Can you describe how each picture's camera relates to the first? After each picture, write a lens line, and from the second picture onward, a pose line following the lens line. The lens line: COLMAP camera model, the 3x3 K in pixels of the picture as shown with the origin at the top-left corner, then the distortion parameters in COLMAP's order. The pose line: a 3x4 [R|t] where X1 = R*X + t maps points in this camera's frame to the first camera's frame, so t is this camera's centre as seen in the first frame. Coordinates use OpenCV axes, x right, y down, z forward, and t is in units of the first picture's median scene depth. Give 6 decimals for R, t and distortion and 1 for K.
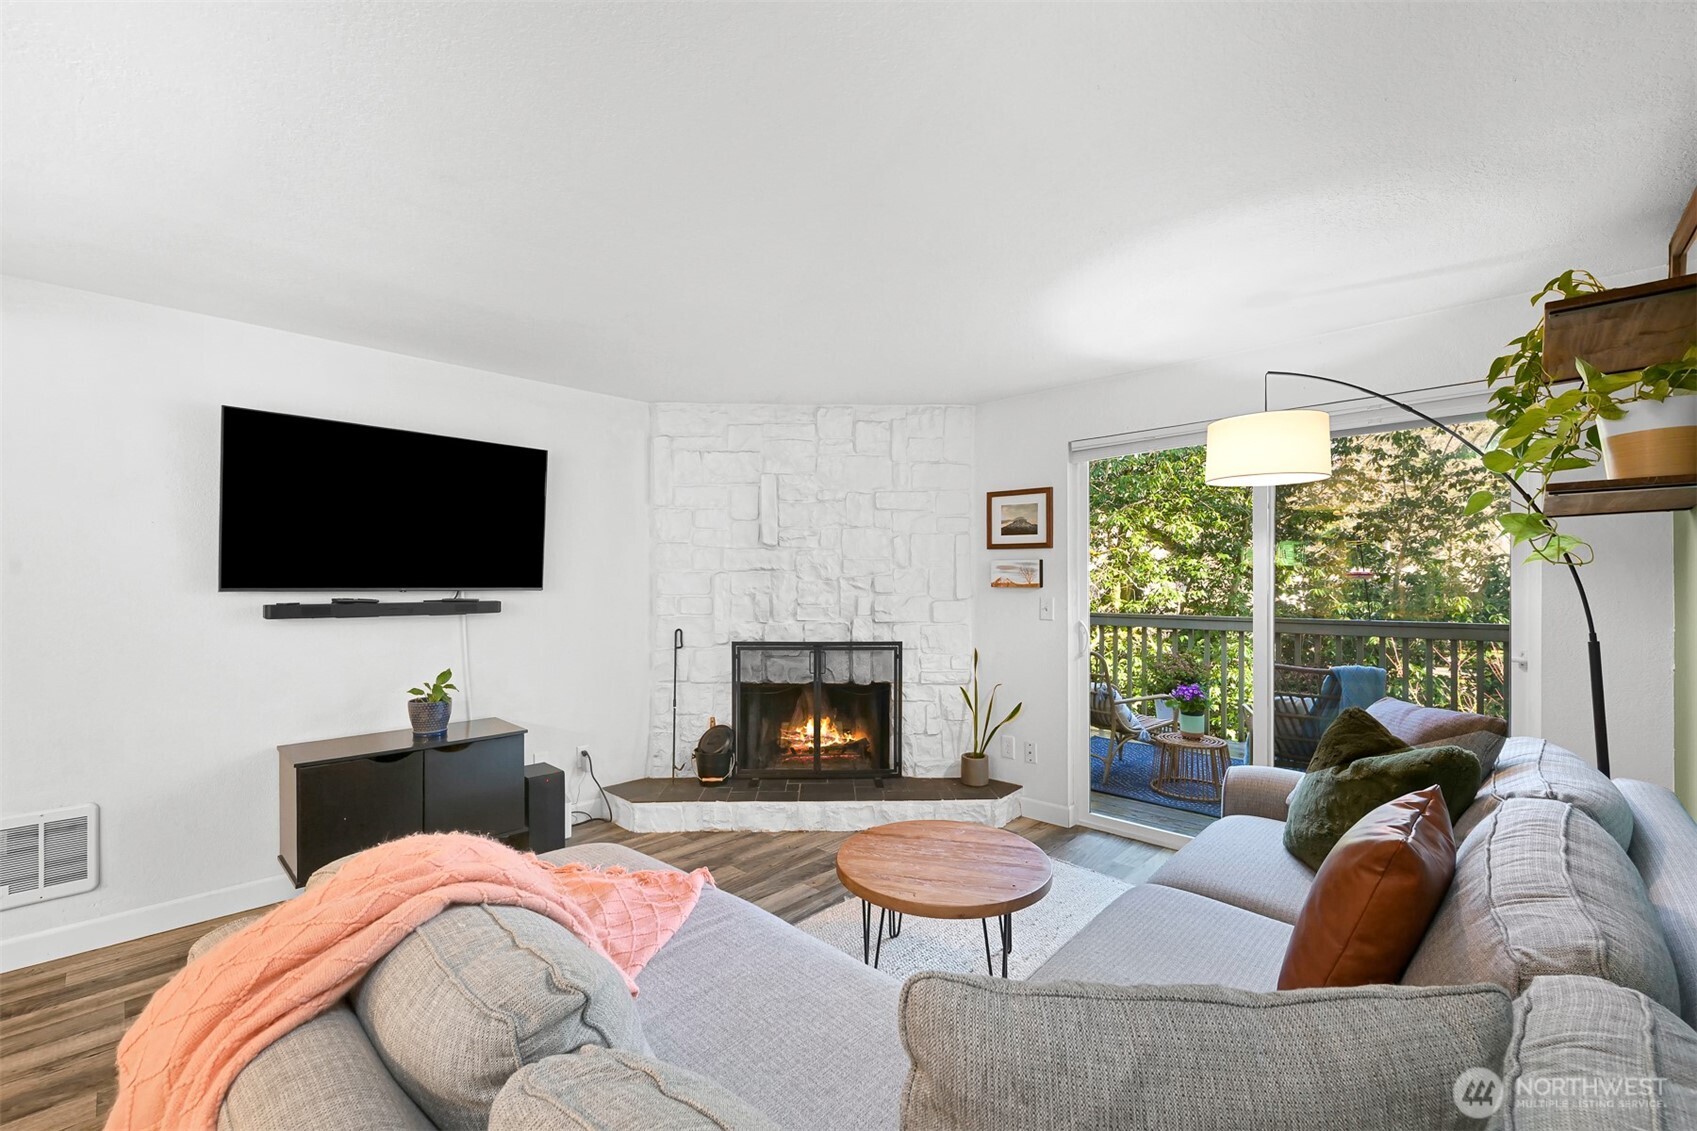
lens RADIAL K [[683.5, 0, 843.4], [0, 683.5, 577.1], [0, 0, 1]] dist [0.003786, 0.000966]
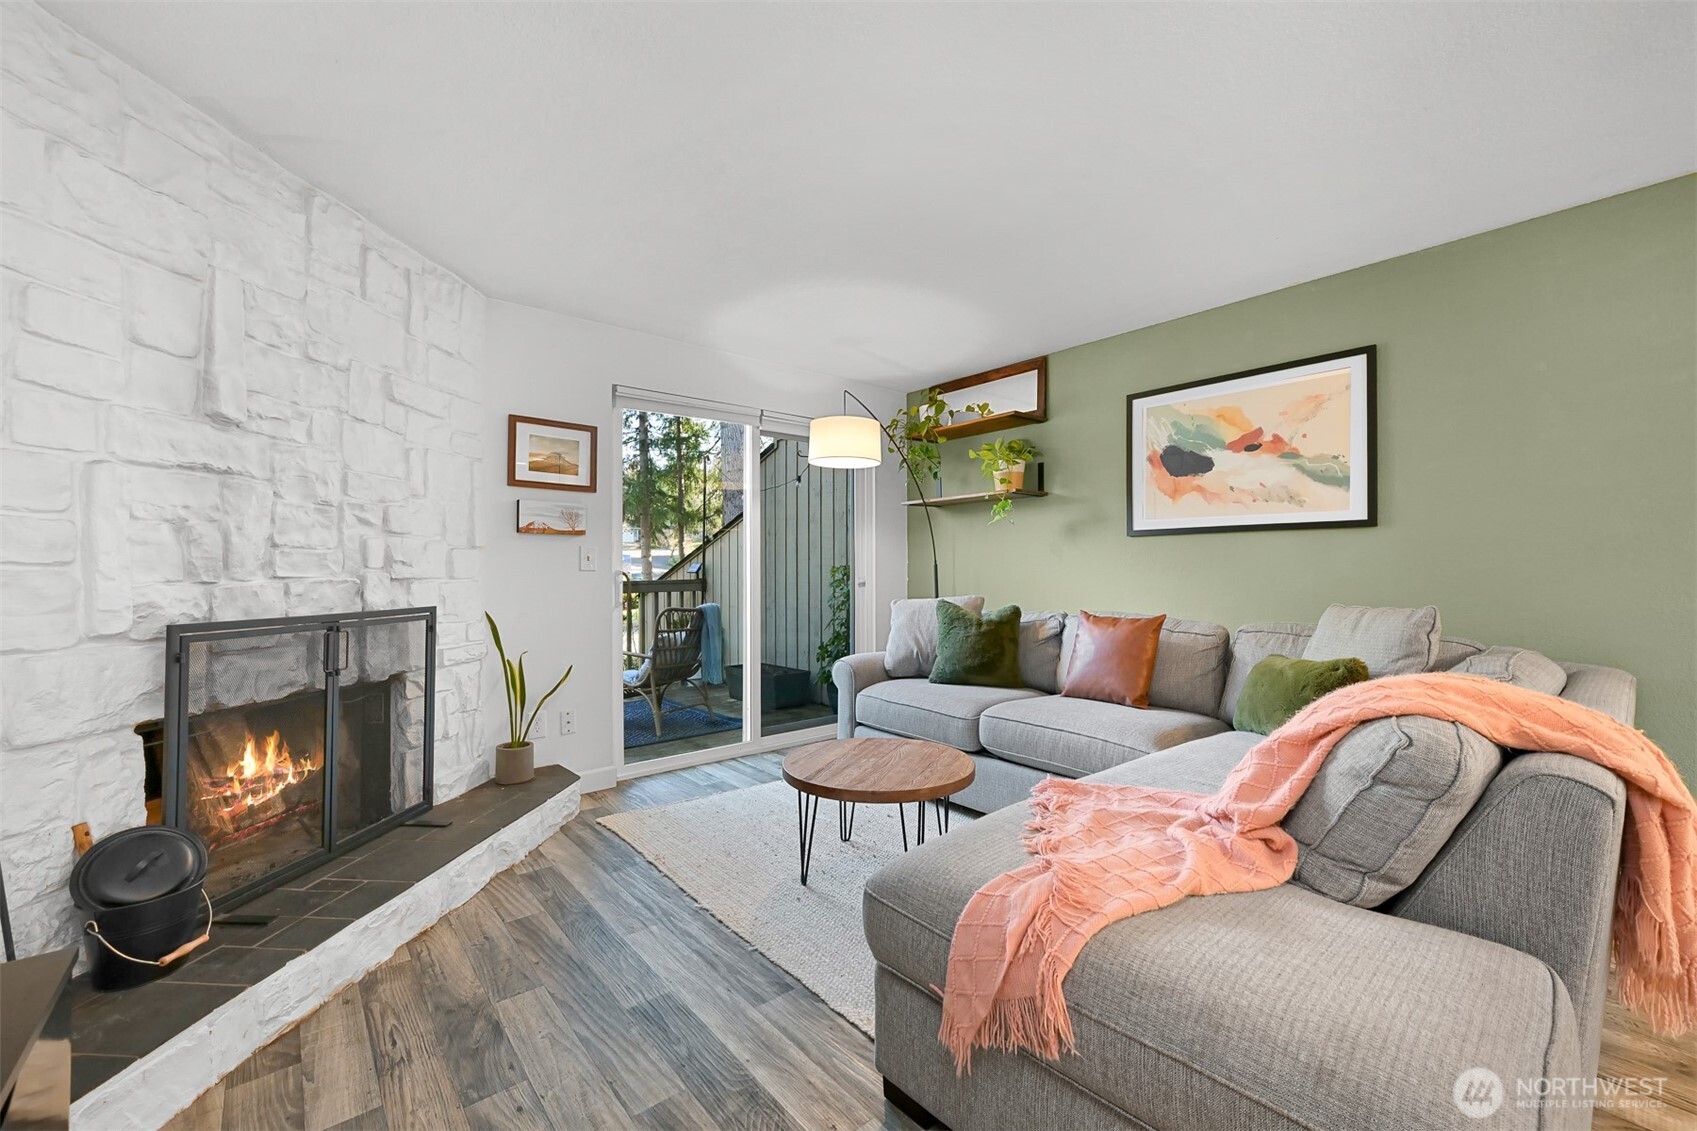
lens RADIAL K [[683.5, 0, 864.0], [0, 683.5, 556.4], [0, 0, 1]] dist [0.003786, 0.000966]
pose [[0.104898, 0.020112, 0.994280, -0.537450], [-0.003157, 0.999797, -0.019891, 0.056741], [-0.994478, -0.001052, 0.104940, 0.504277]]
